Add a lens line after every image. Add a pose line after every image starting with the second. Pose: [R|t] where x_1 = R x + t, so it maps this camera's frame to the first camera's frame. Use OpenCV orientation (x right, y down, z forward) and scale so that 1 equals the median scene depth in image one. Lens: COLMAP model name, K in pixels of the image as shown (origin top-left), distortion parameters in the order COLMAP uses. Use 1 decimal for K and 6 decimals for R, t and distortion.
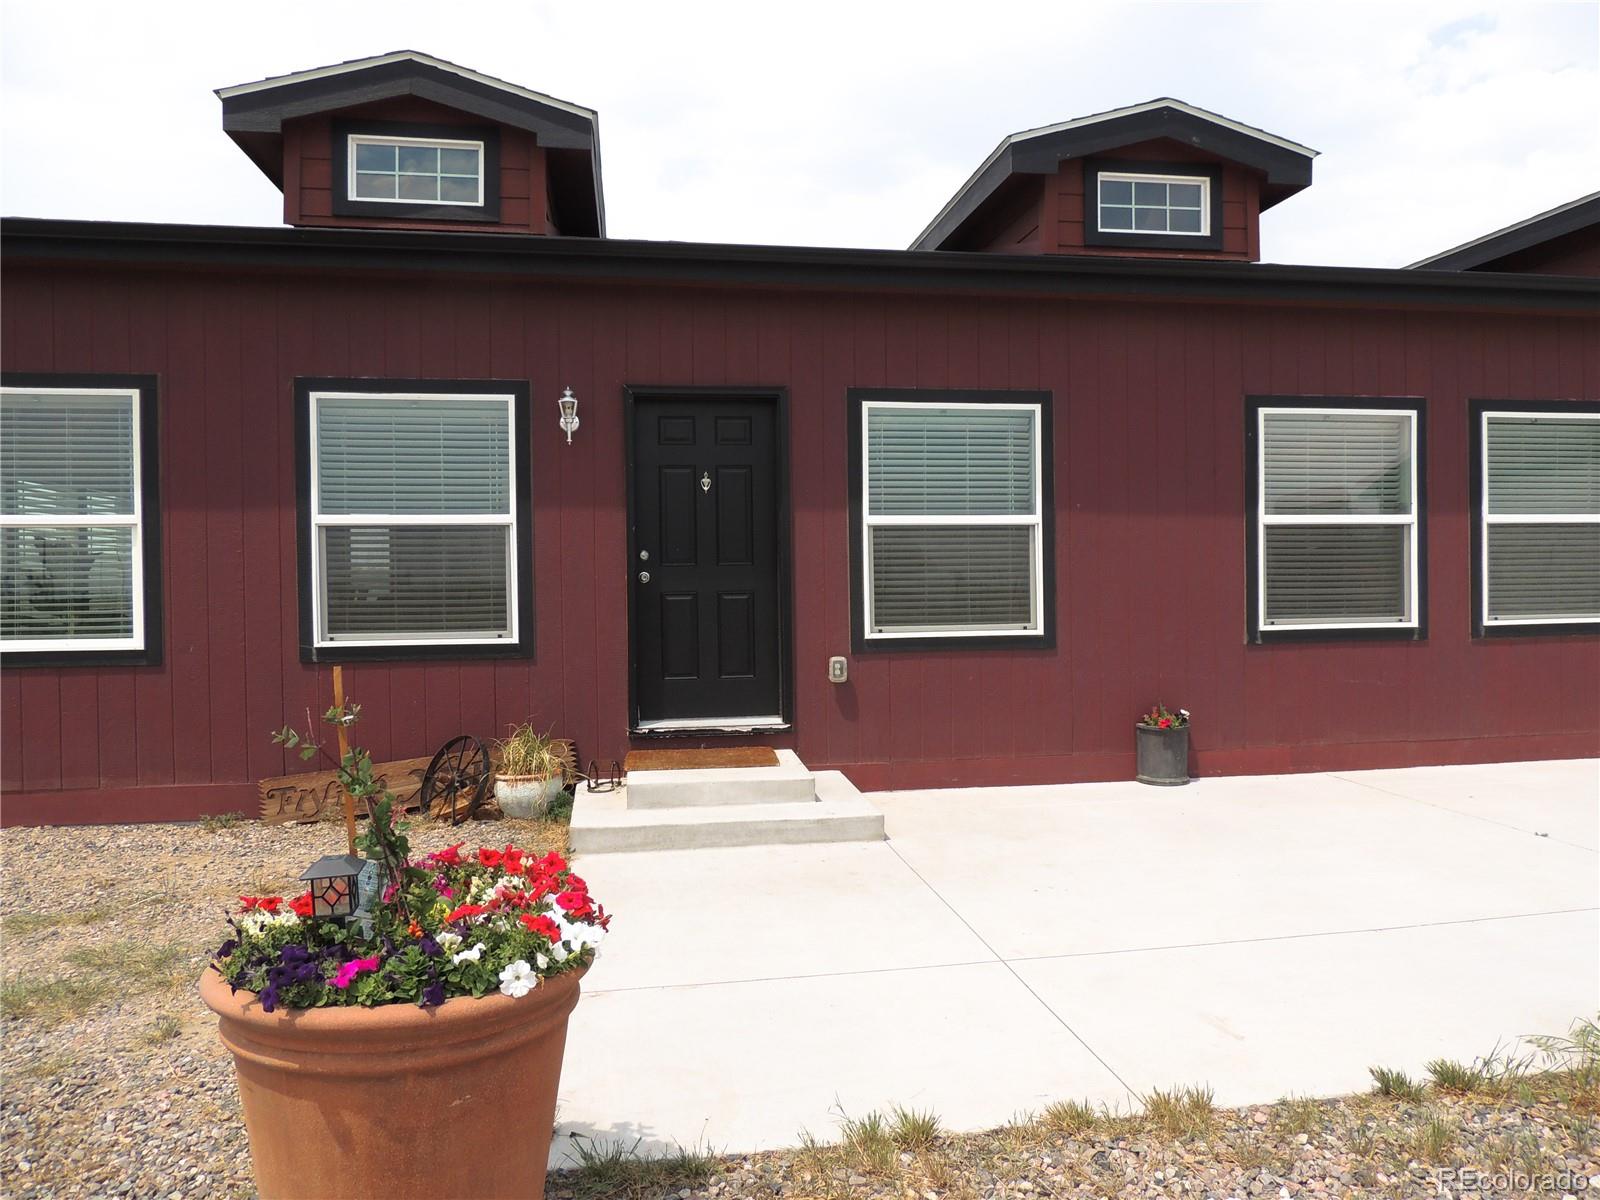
lens RADIAL K [[1157.8, 0, 802.7], [0, 1157.8, 595.1], [0, 0, 1]] dist [-0.027675, 0.012320]
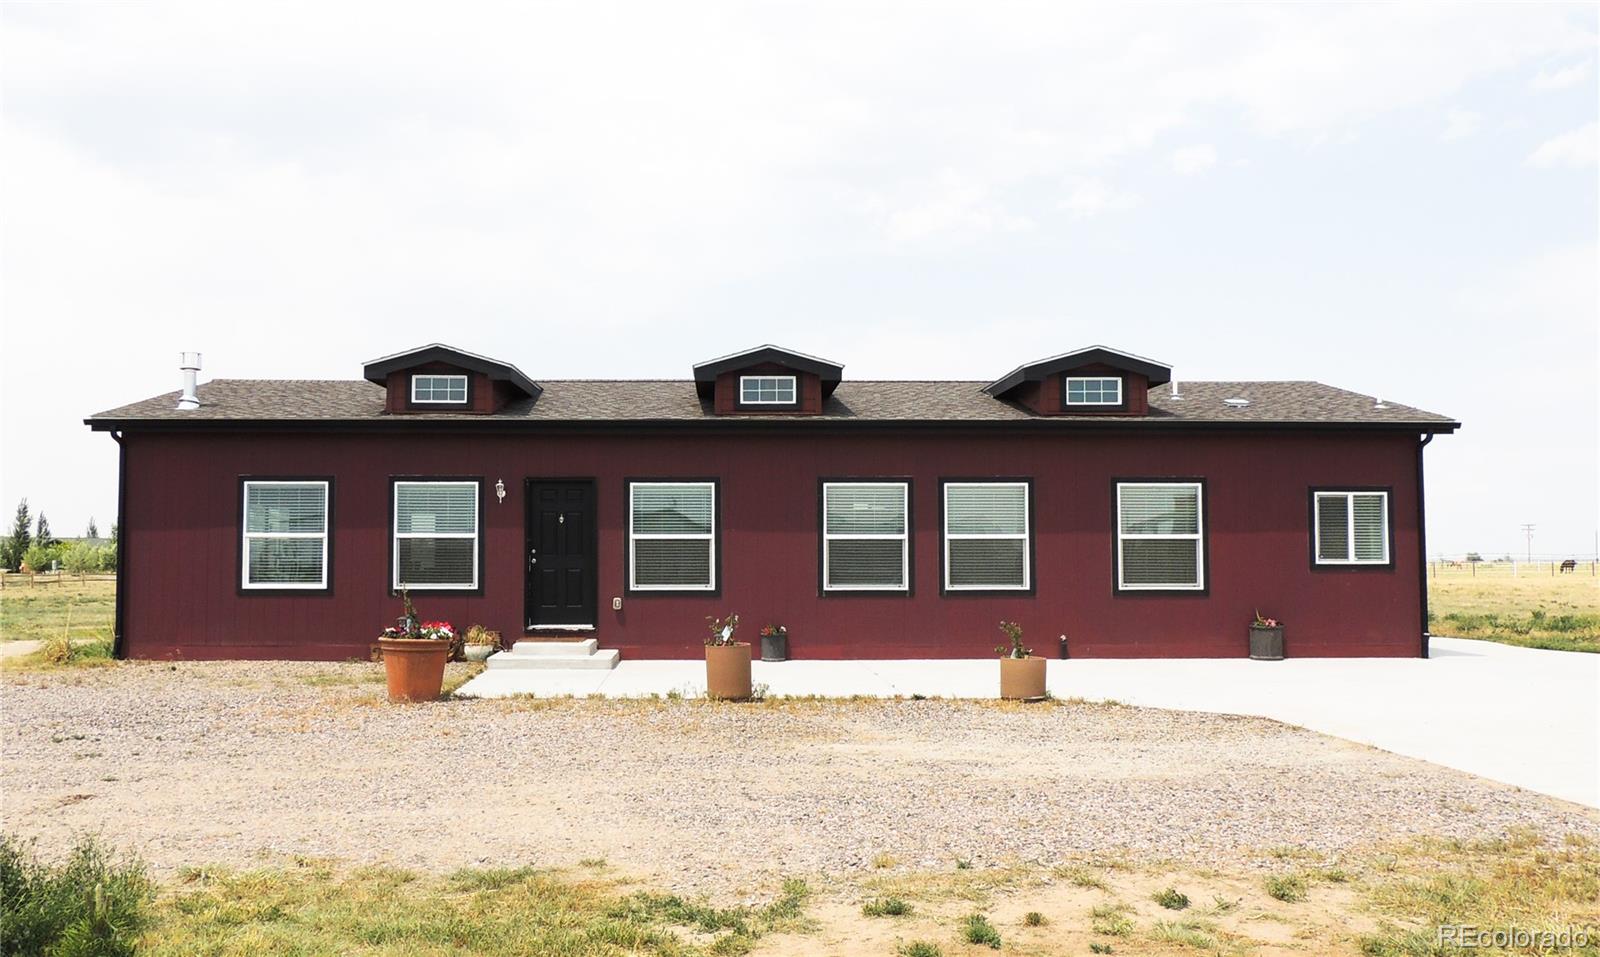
lens RADIAL K [[1939.4, 0, 801.0], [0, 1939.4, 471.8], [0, 0, 1]] dist [-0.031521, 0.000000]
pose [[0.984705, 0.002411, -0.174214, 1.033726], [-0.013923, 0.997796, -0.064886, 0.048836], [0.173674, 0.066319, 0.982568, -2.628247]]
